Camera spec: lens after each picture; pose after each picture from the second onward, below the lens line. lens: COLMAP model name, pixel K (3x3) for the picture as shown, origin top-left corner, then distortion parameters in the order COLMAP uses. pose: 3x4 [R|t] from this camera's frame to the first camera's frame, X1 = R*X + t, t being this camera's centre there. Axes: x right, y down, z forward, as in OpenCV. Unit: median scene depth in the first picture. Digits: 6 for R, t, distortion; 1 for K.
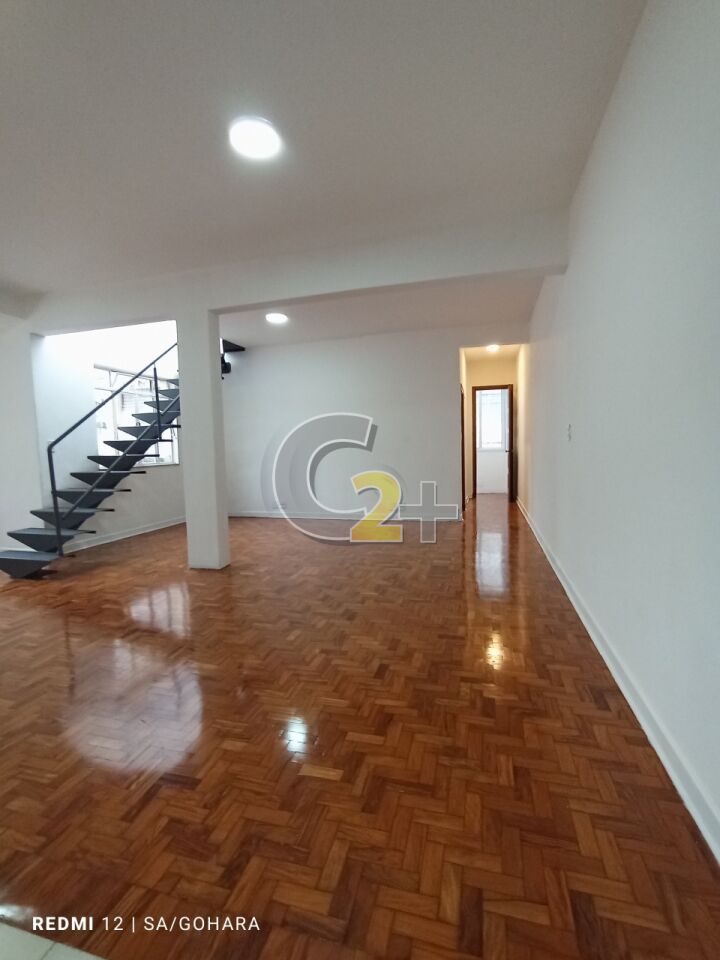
lens RADIAL K [[434.2, 0, 361.7], [0, 434.2, 480.9], [0, 0, 1]] dist [-0.000717, -0.000010]
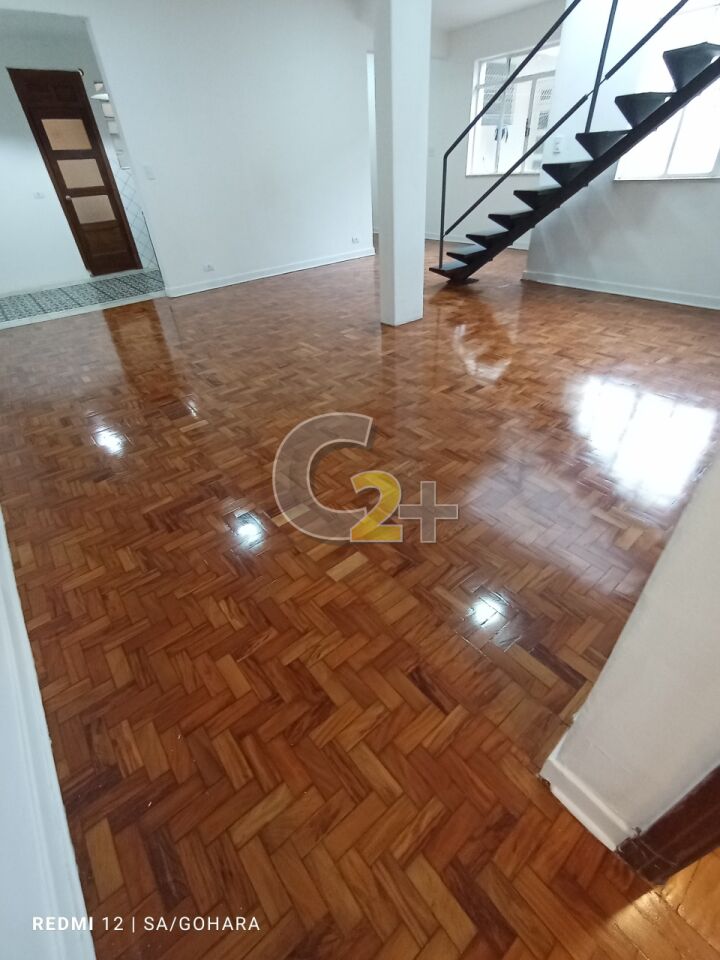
lens RADIAL K [[434.2, 0, 360.3], [0, 434.2, 484.3], [0, 0, 1]] dist [-0.000717, -0.000010]
pose [[-0.564740, 0.533337, -0.629778, 0.537391], [-0.002457, 0.762029, 0.647538, -0.156414], [0.825265, 0.367238, -0.429038, 1.676642]]
